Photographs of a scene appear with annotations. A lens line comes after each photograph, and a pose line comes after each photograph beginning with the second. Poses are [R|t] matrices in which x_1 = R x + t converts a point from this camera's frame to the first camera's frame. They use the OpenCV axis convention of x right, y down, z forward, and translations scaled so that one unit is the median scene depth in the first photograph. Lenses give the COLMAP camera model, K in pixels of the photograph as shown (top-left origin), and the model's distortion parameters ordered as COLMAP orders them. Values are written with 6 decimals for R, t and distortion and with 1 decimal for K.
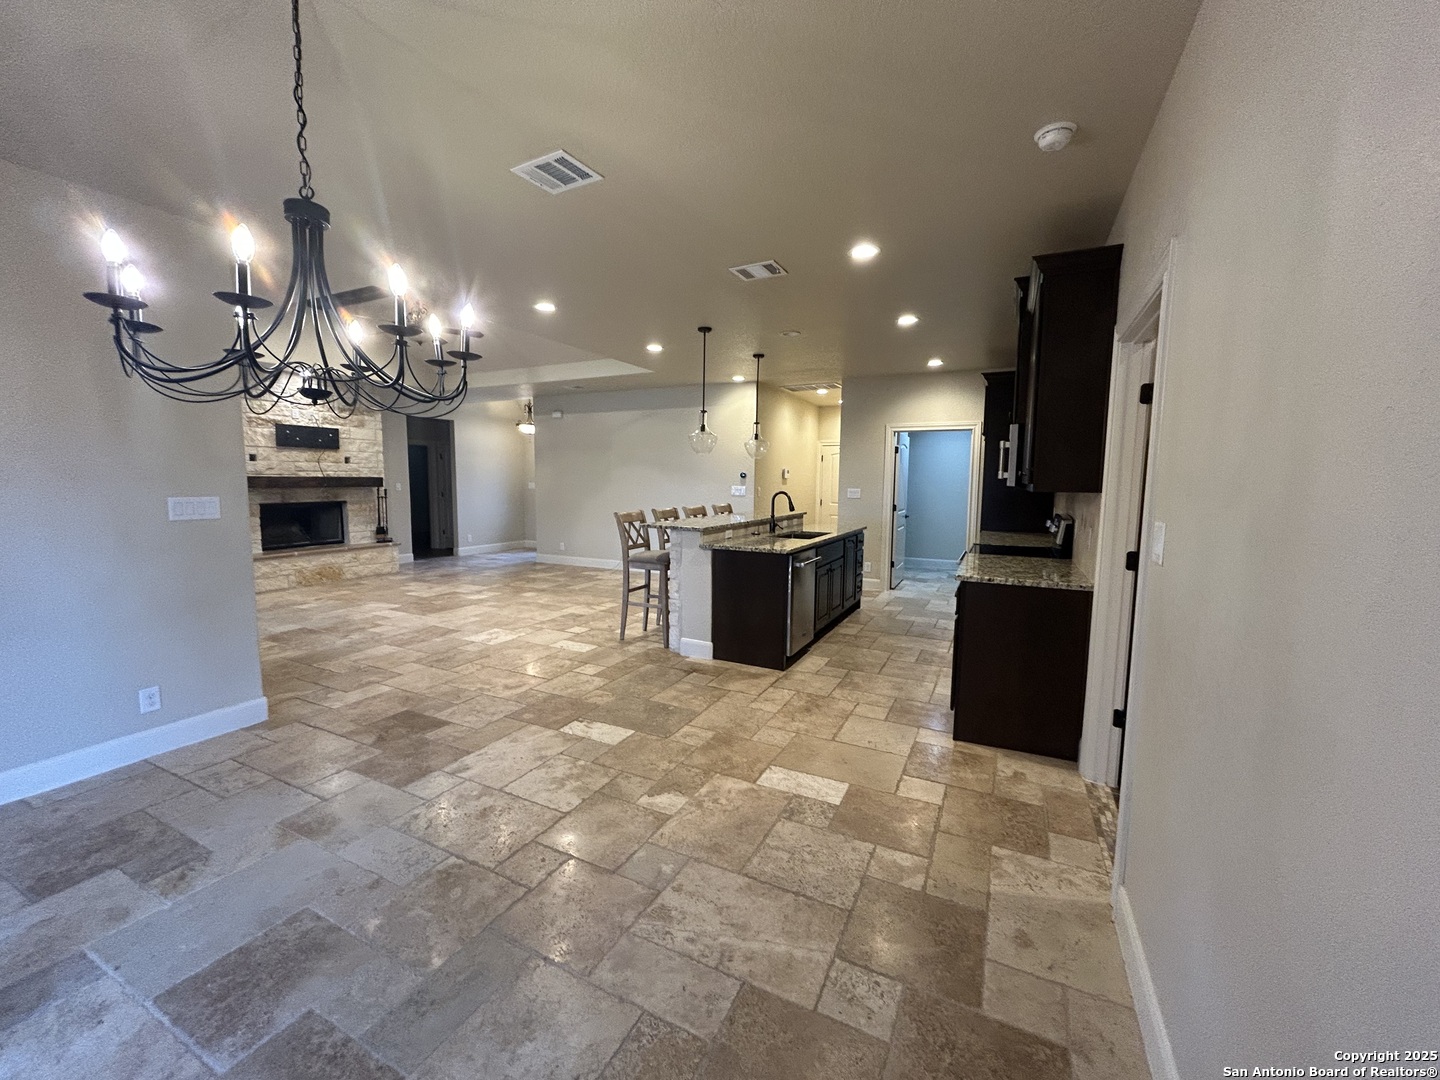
lens RADIAL K [[585.0, 0, 715.8], [0, 585.0, 537.6], [0, 0, 1]] dist [0.000027, 0.001738]
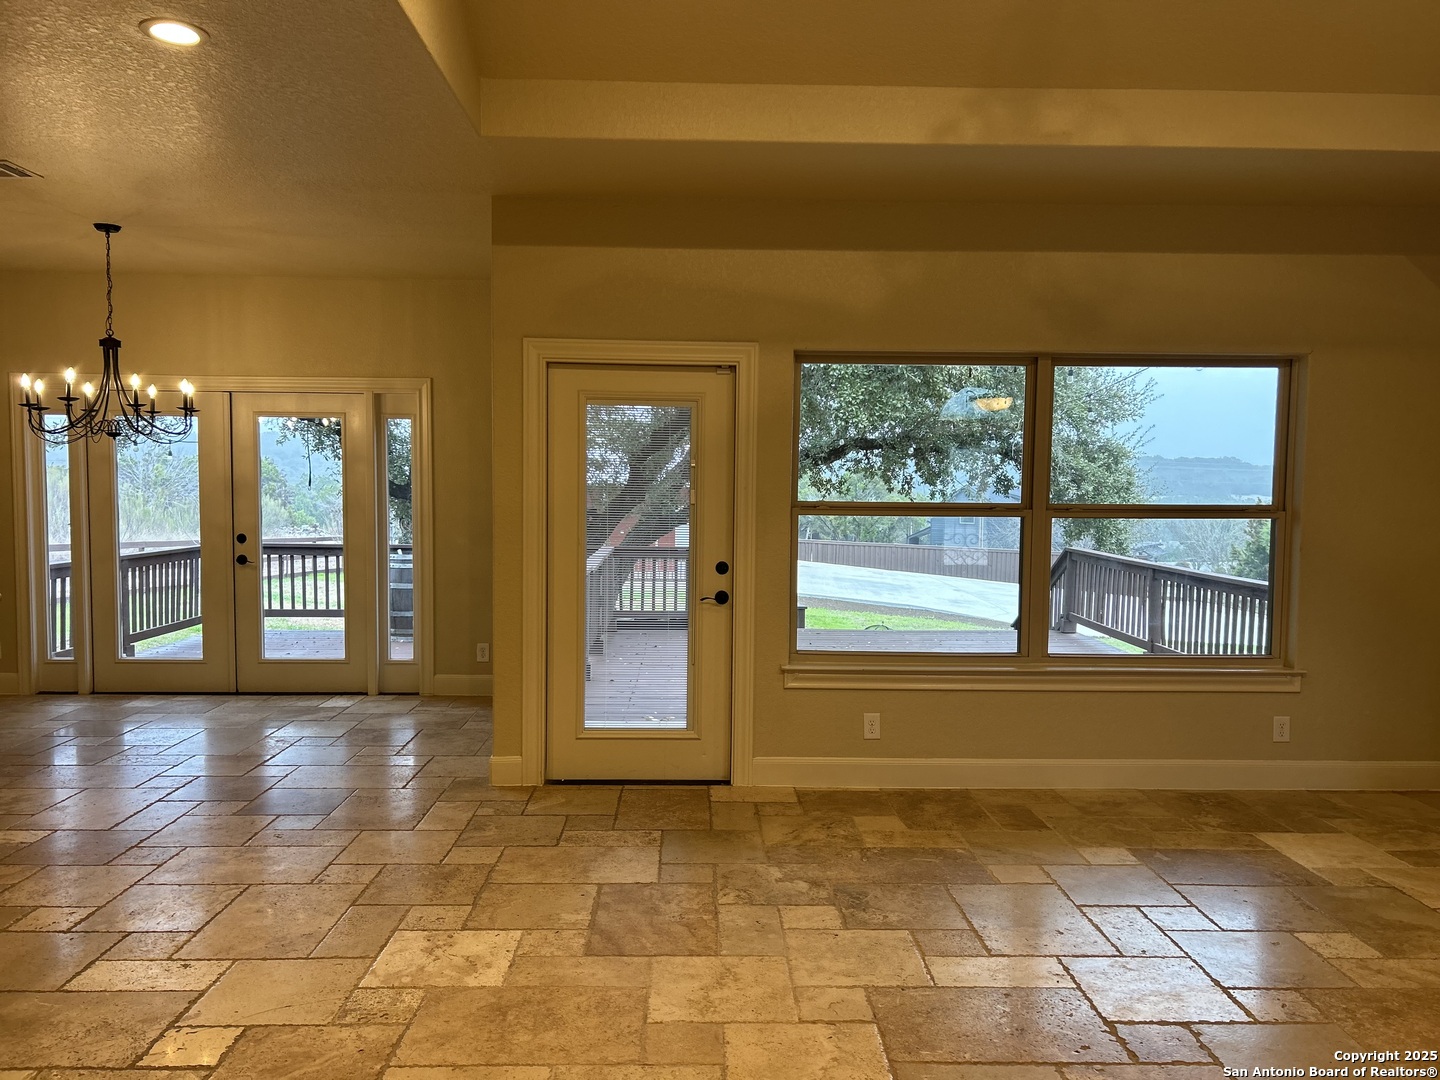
lens RADIAL K [[1093.4, 0, 729.1], [0, 1093.4, 544.9], [0, 0, 1]] dist [0.055524, -0.054565]
pose [[-0.879221, 0.007311, -0.476358, -0.236129], [-0.065468, 0.988542, 0.136007, -0.169262], [0.471895, 0.150766, -0.868669, 1.685230]]
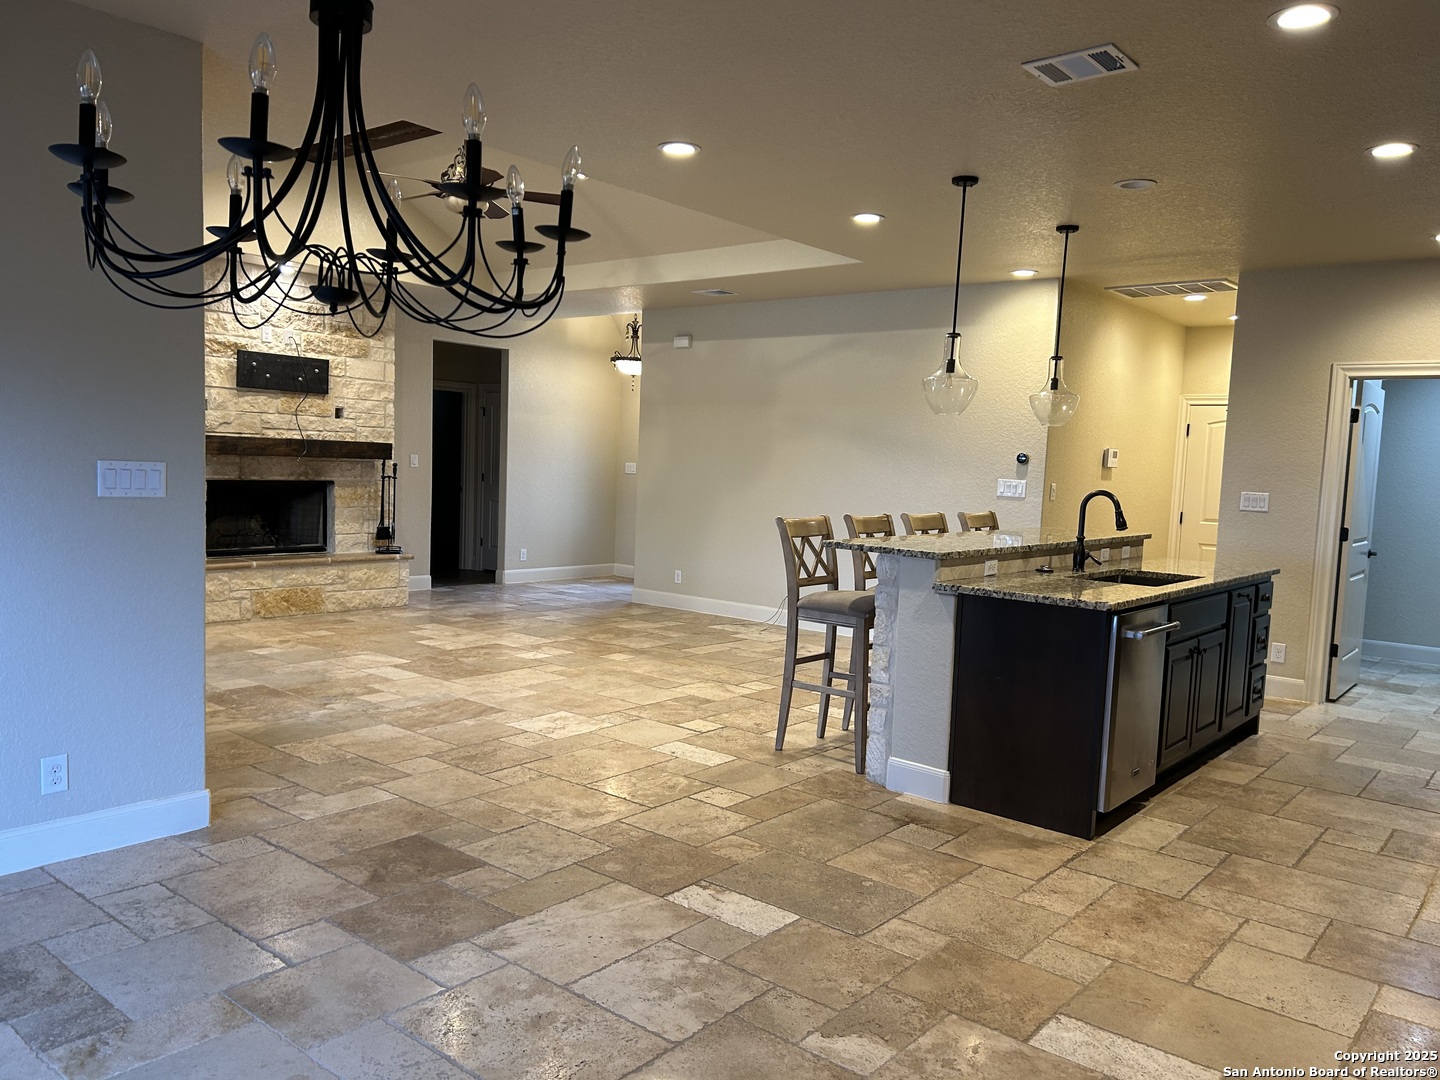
lens RADIAL K [[1093.4, 0, 715.2], [0, 1093.4, 549.7], [0, 0, 1]] dist [0.055524, -0.054565]
pose [[0.974922, 0.048705, -0.217151, -0.006504], [-0.053389, 0.998449, -0.015755, 0.007250], [0.216047, 0.026953, 0.976011, -0.018423]]
